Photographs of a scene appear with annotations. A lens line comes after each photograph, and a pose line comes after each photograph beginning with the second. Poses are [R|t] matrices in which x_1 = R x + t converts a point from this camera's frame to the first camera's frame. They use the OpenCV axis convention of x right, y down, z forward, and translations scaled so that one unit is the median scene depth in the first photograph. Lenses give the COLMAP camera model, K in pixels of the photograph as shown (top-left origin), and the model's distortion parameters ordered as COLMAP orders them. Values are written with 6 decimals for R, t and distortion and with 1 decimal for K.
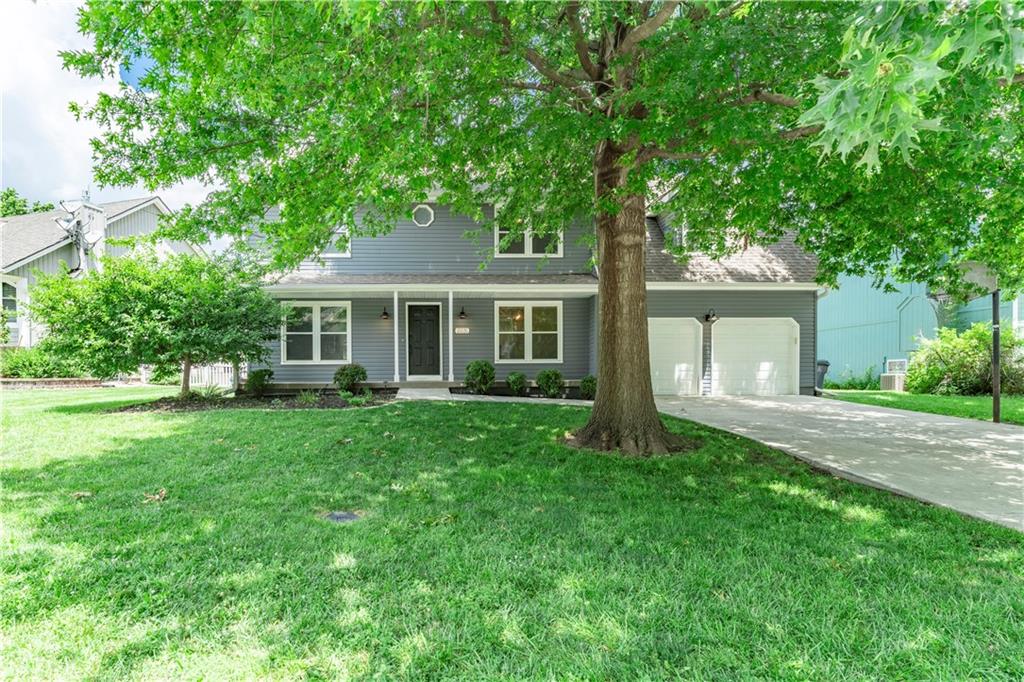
lens RADIAL K [[470.4, 0, 512.0], [0, 470.4, 341.0], [0, 0, 1]] dist [-0.000115, 0.000038]
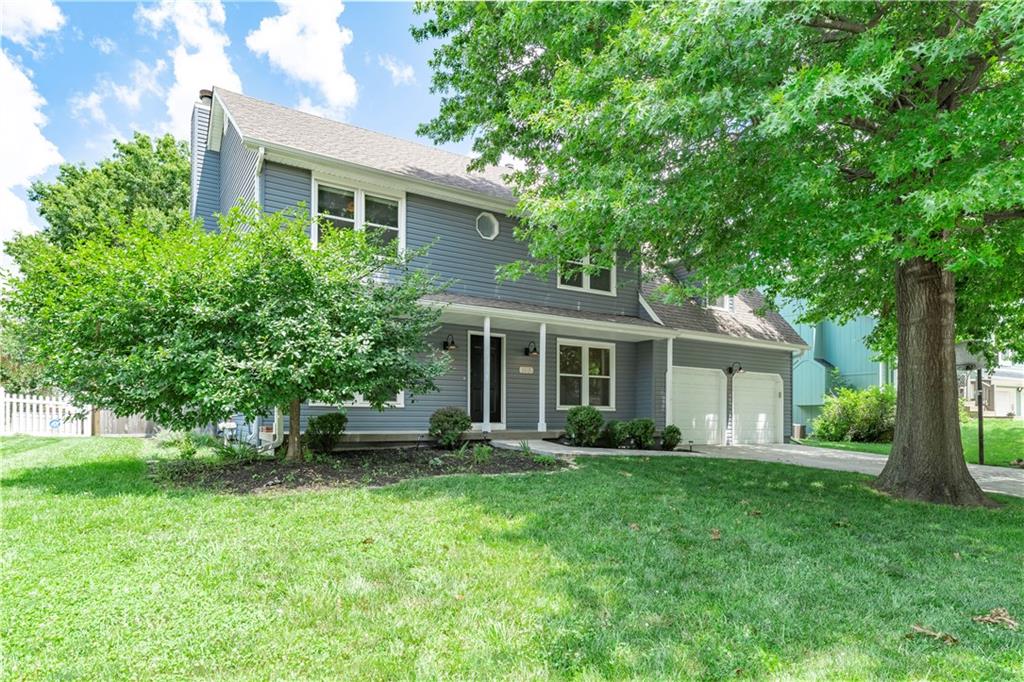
lens RADIAL K [[504.2, 0, 511.8], [0, 504.2, 375.0], [0, 0, 1]] dist [0.013967, -0.000061]
pose [[0.898214, 0.048962, 0.436823, -0.511627], [-0.042520, 0.998795, -0.024520, 0.009726], [-0.437497, 0.003451, 0.899213, 0.196800]]
